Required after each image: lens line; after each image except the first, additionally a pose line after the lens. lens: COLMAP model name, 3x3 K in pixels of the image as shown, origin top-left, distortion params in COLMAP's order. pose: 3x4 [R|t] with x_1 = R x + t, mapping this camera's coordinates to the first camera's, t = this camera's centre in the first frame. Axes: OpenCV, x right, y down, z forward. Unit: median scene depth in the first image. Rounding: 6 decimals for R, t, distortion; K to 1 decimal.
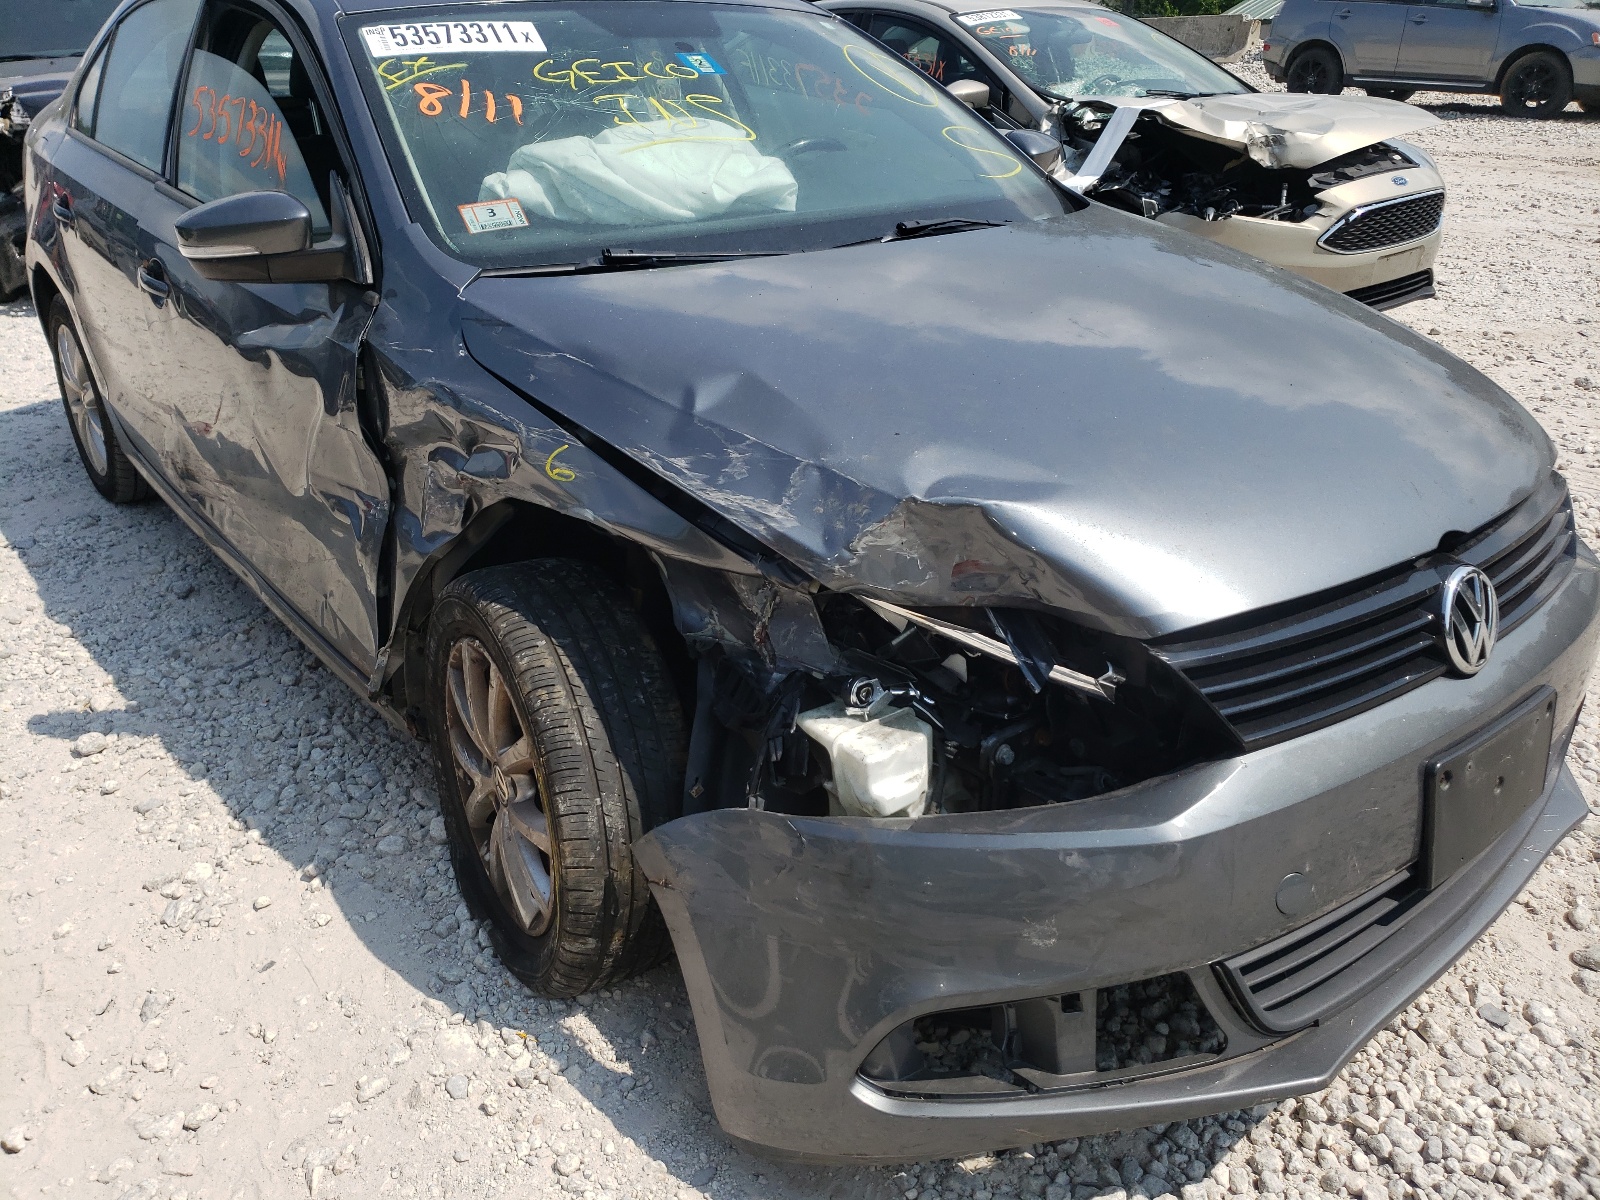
lens RADIAL K [[1197.0, 0, 800.8], [0, 1197.0, 561.3], [0, 0, 1]] dist [0.035783, -0.028431]
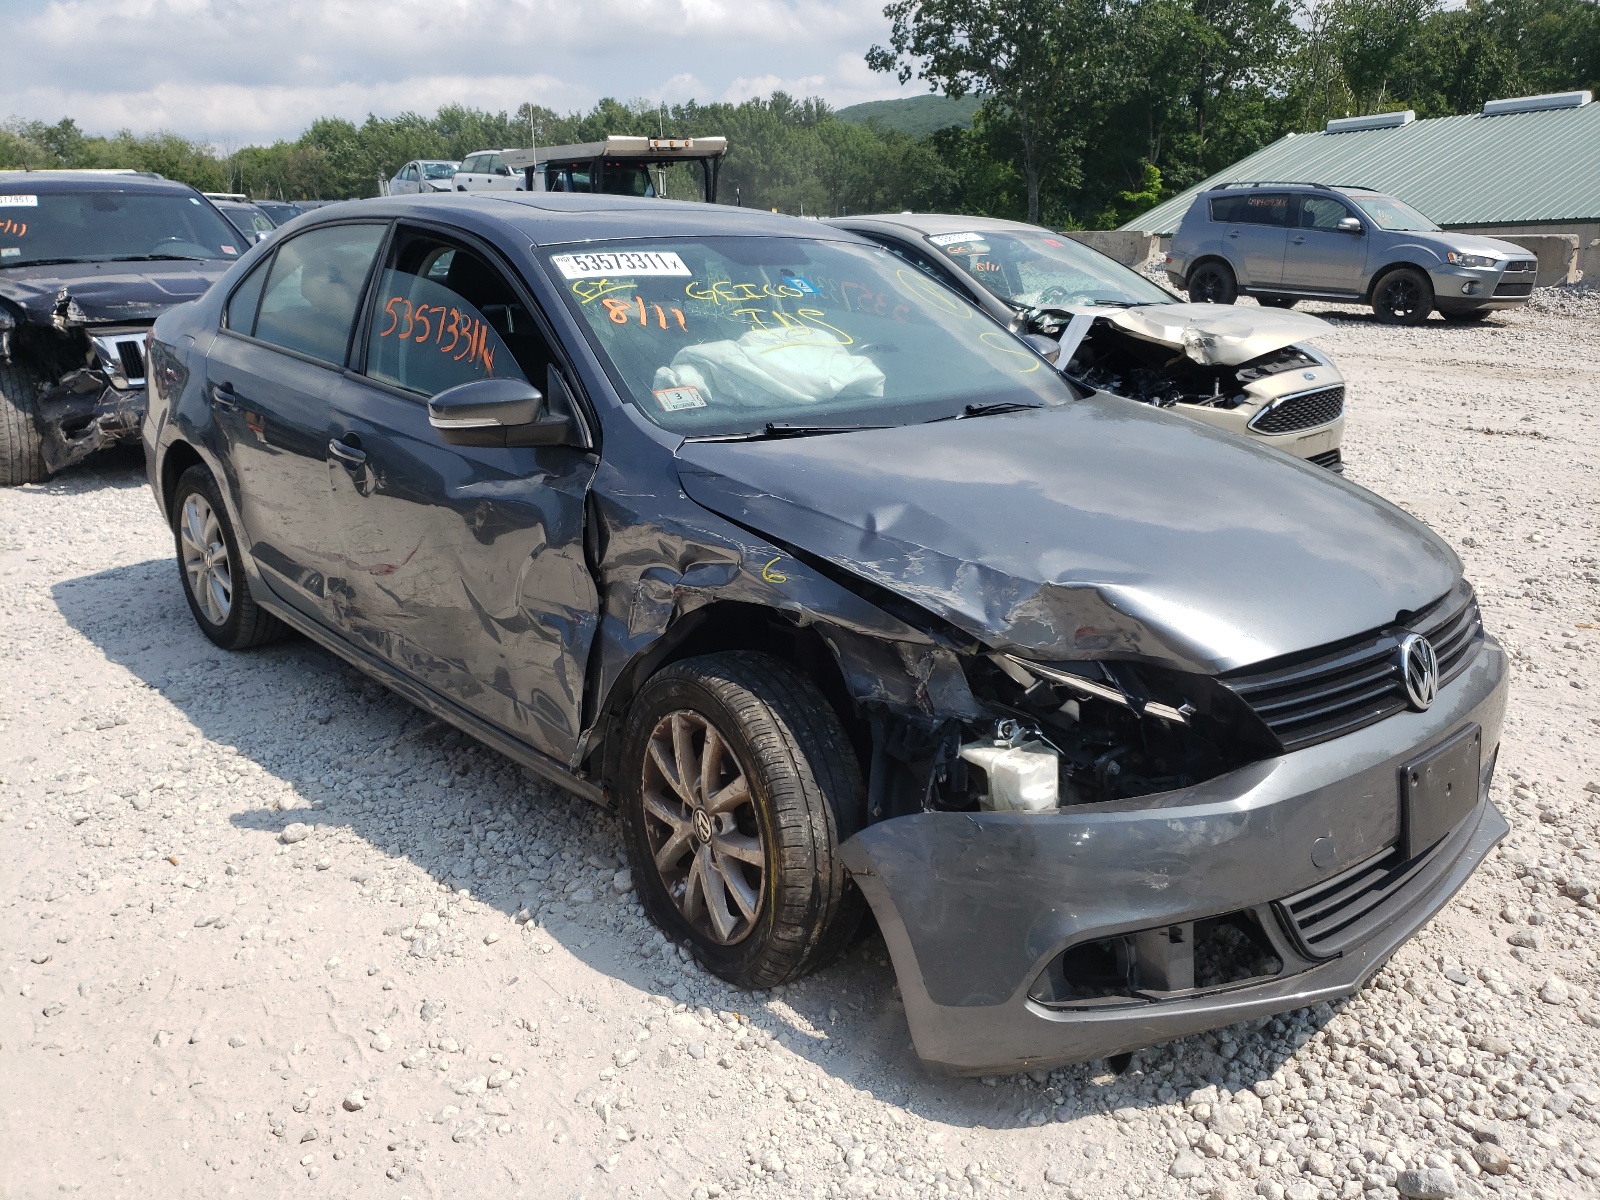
lens RADIAL K [[1236.9, 0, 800.0], [0, 1236.9, 600.0], [0, 0, 1]] dist [0.013269, -0.005414]
pose [[0.996726, -0.010058, 0.080223, -0.259463], [0.020120, 0.991874, -0.125623, 0.118874], [-0.078308, 0.126826, 0.988829, -0.357736]]
